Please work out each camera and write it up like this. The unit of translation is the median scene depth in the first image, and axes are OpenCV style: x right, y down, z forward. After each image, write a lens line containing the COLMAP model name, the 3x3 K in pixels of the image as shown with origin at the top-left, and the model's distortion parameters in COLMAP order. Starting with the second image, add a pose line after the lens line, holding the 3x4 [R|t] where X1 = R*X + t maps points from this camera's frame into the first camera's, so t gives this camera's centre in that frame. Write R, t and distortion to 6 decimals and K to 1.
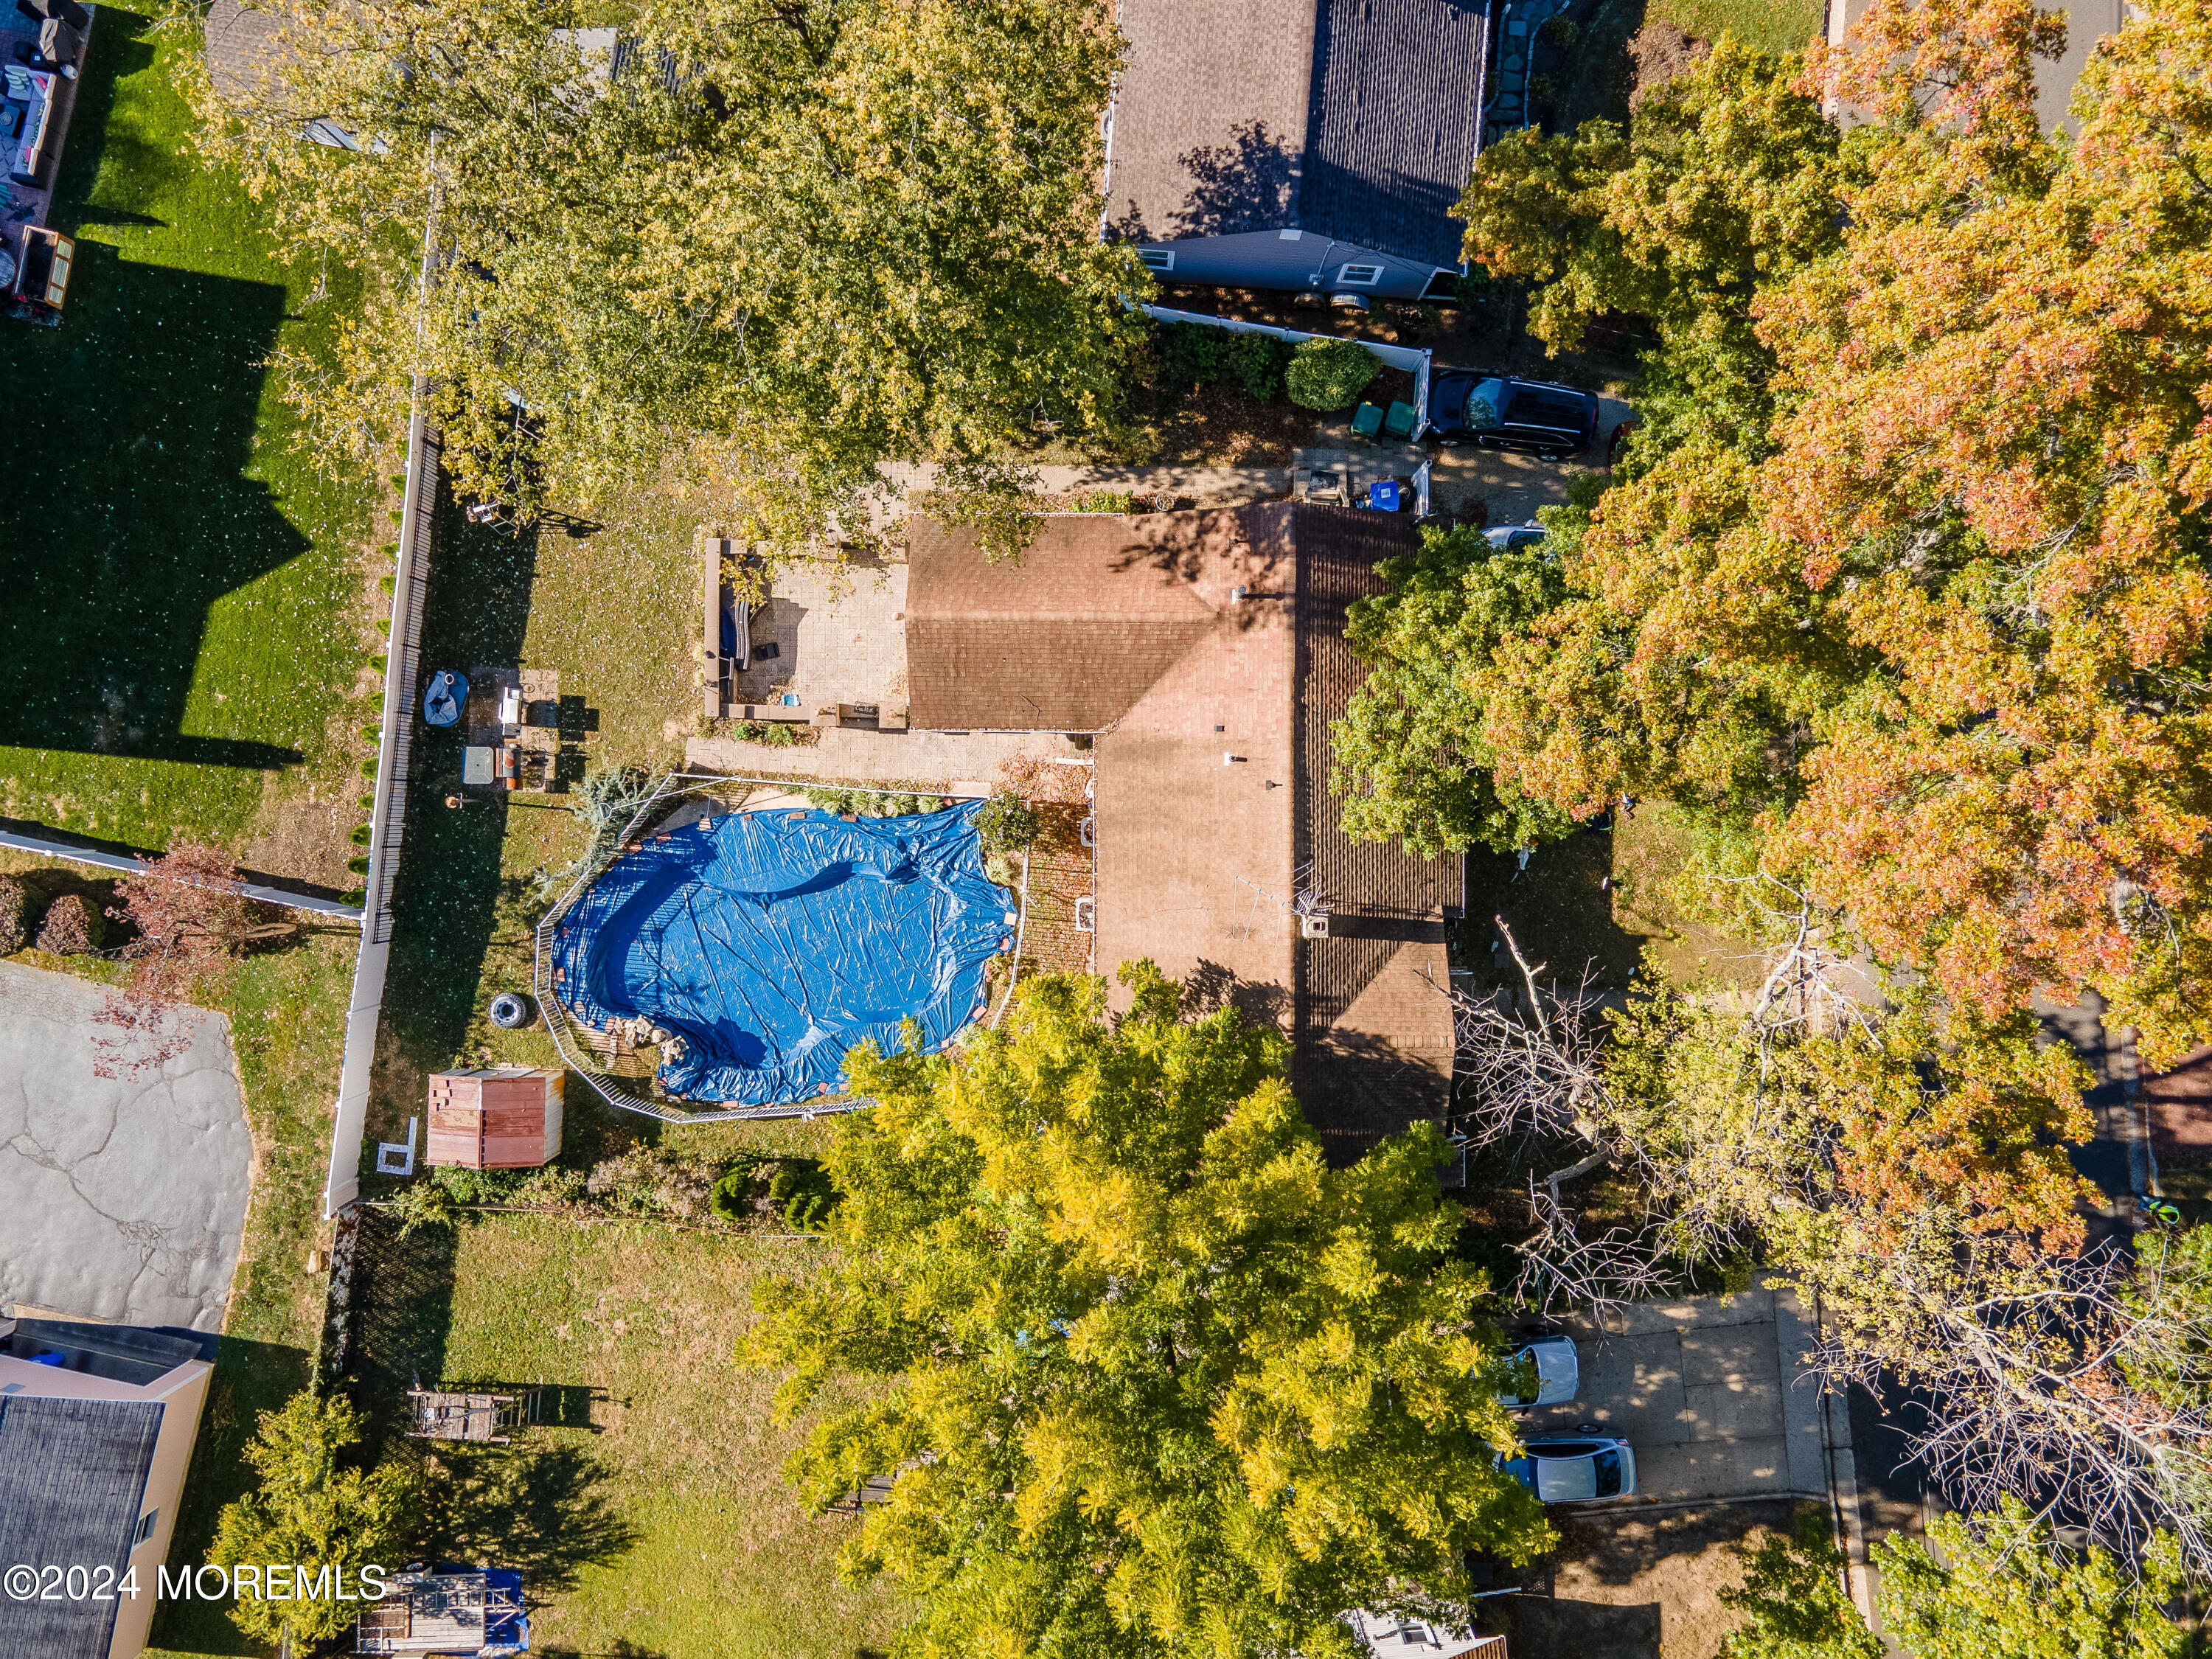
lens RADIAL K [[1571.8, 0, 1103.4], [0, 1571.8, 816.5], [0, 0, 1]] dist [0.032484, -0.009217]
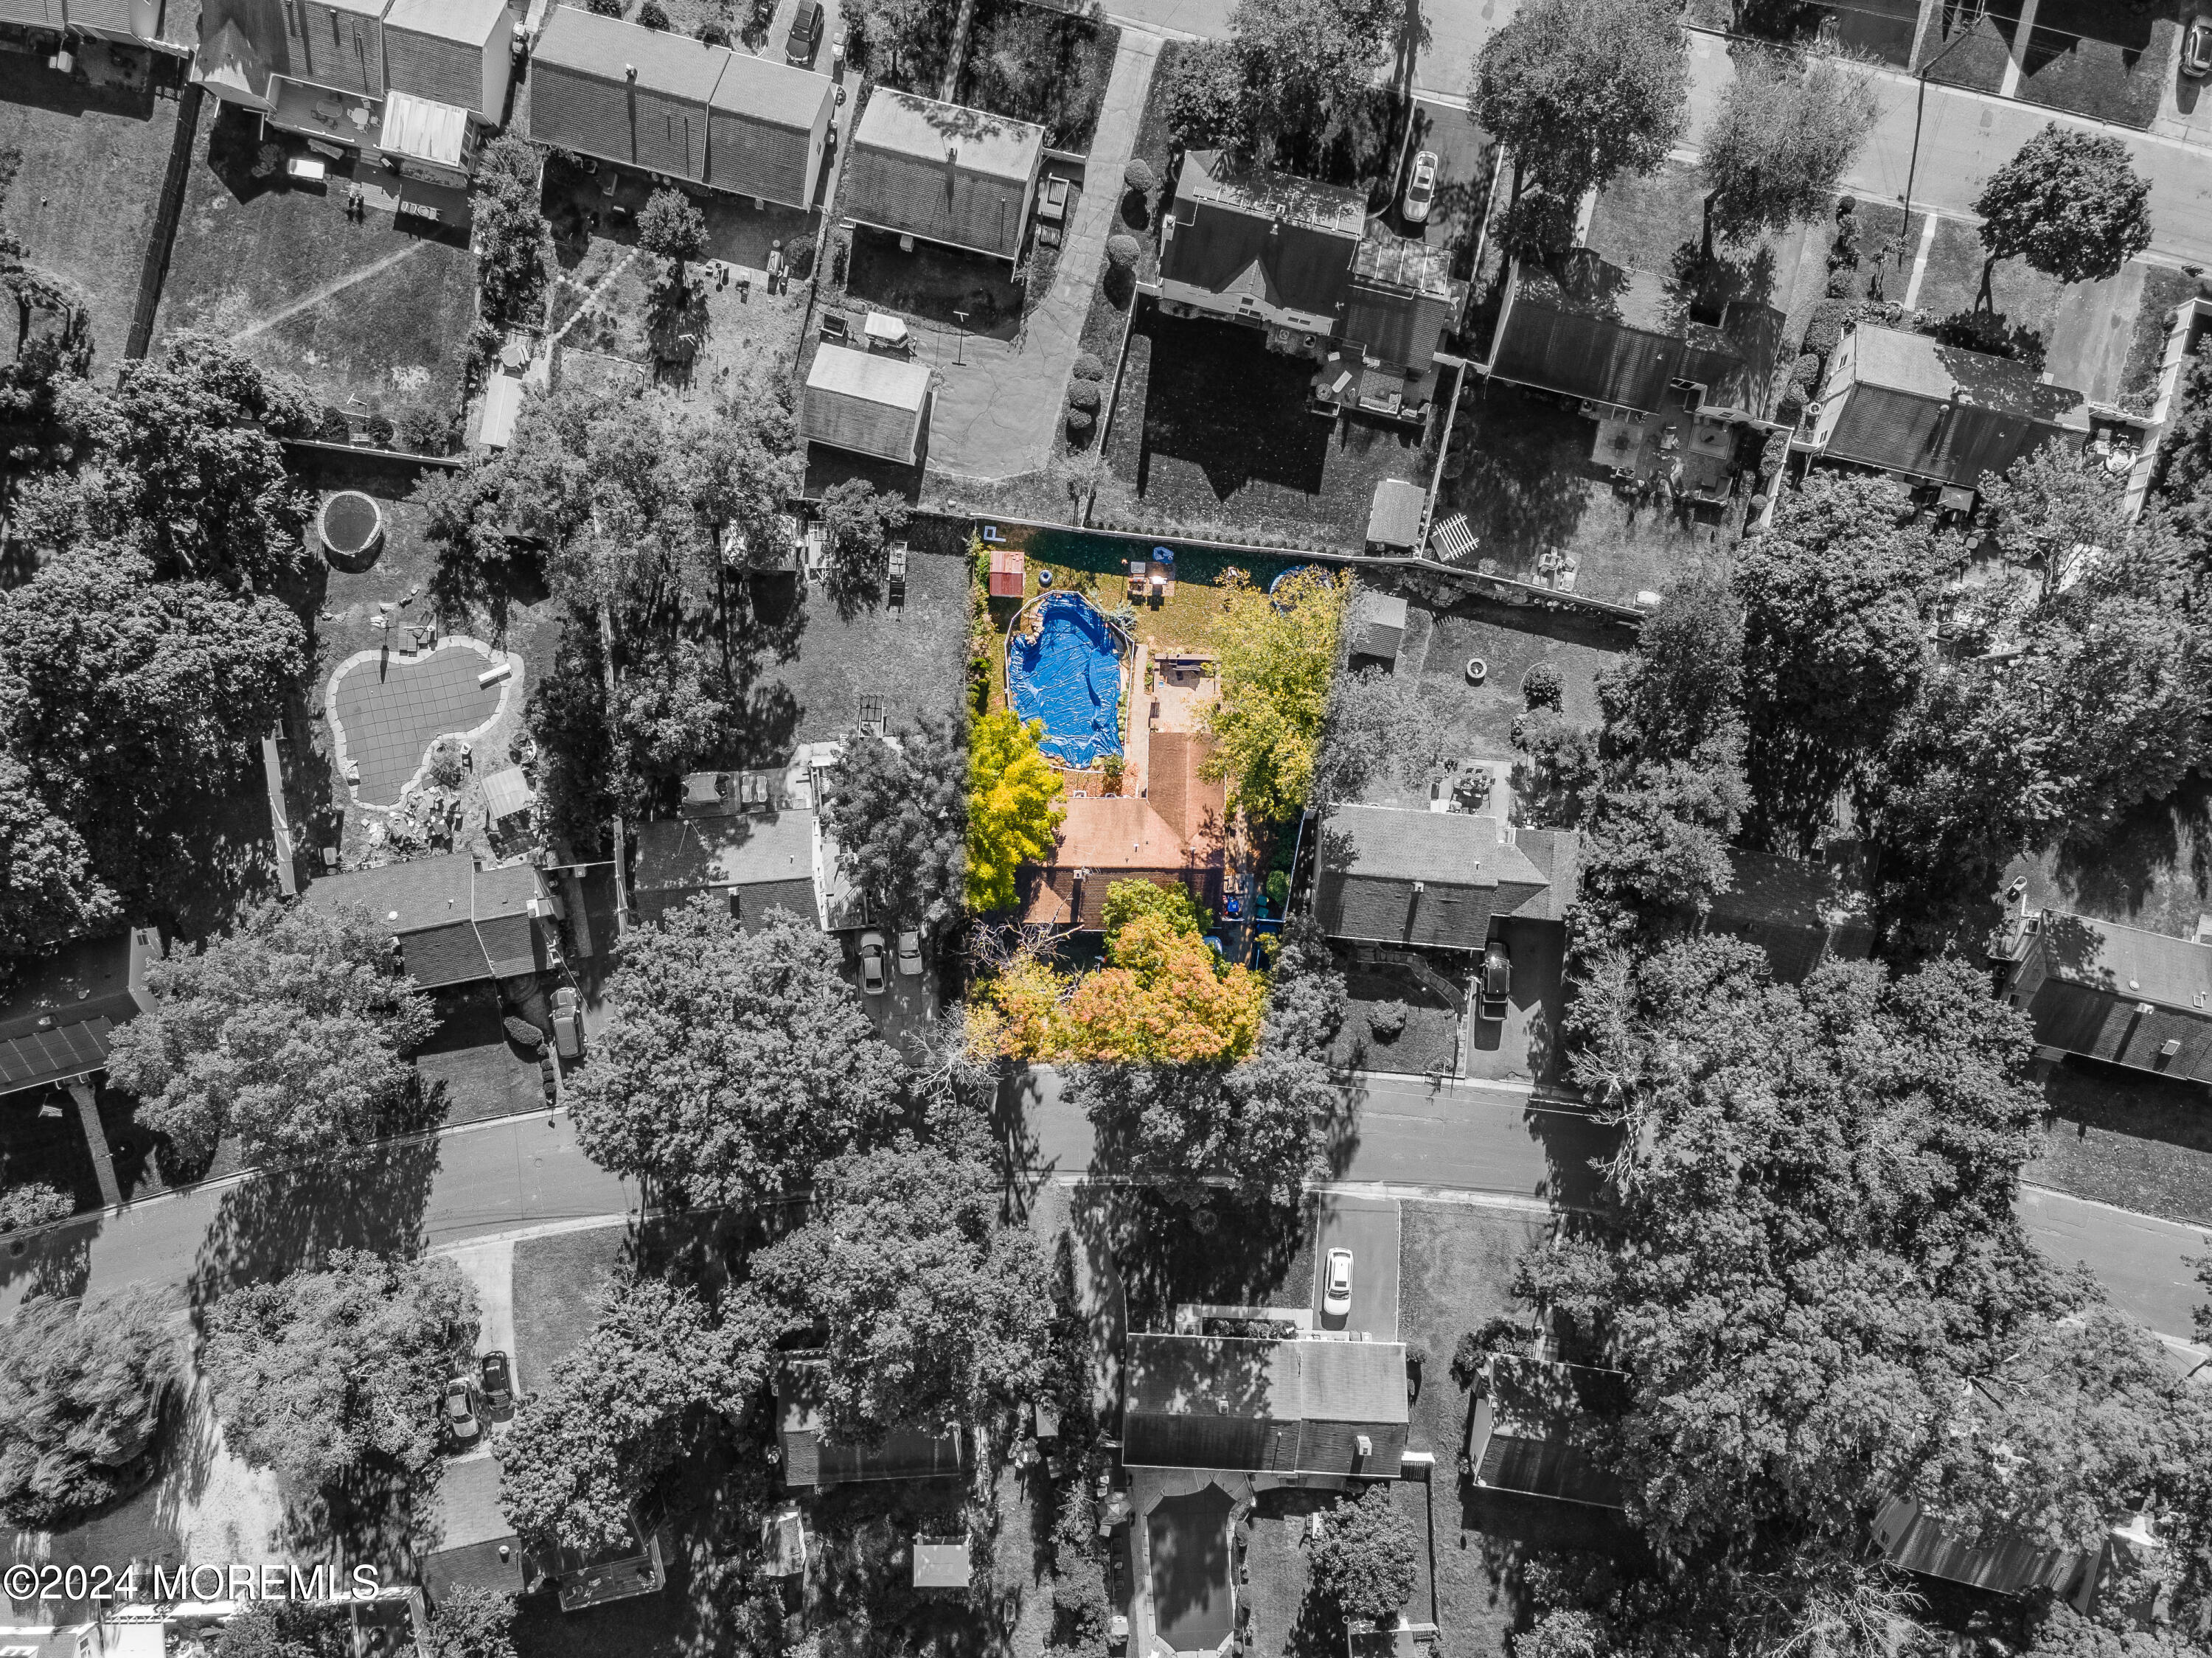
lens RADIAL K [[1571.6, 0, 1100.6], [0, 1571.6, 835.6], [0, 0, 1]] dist [0.032484, -0.009217]
pose [[-0.009534, 0.999600, 0.026645, -0.012599], [-0.999945, -0.009646, 0.004080, 0.015674], [0.004336, -0.026604, 0.999637, -1.669204]]
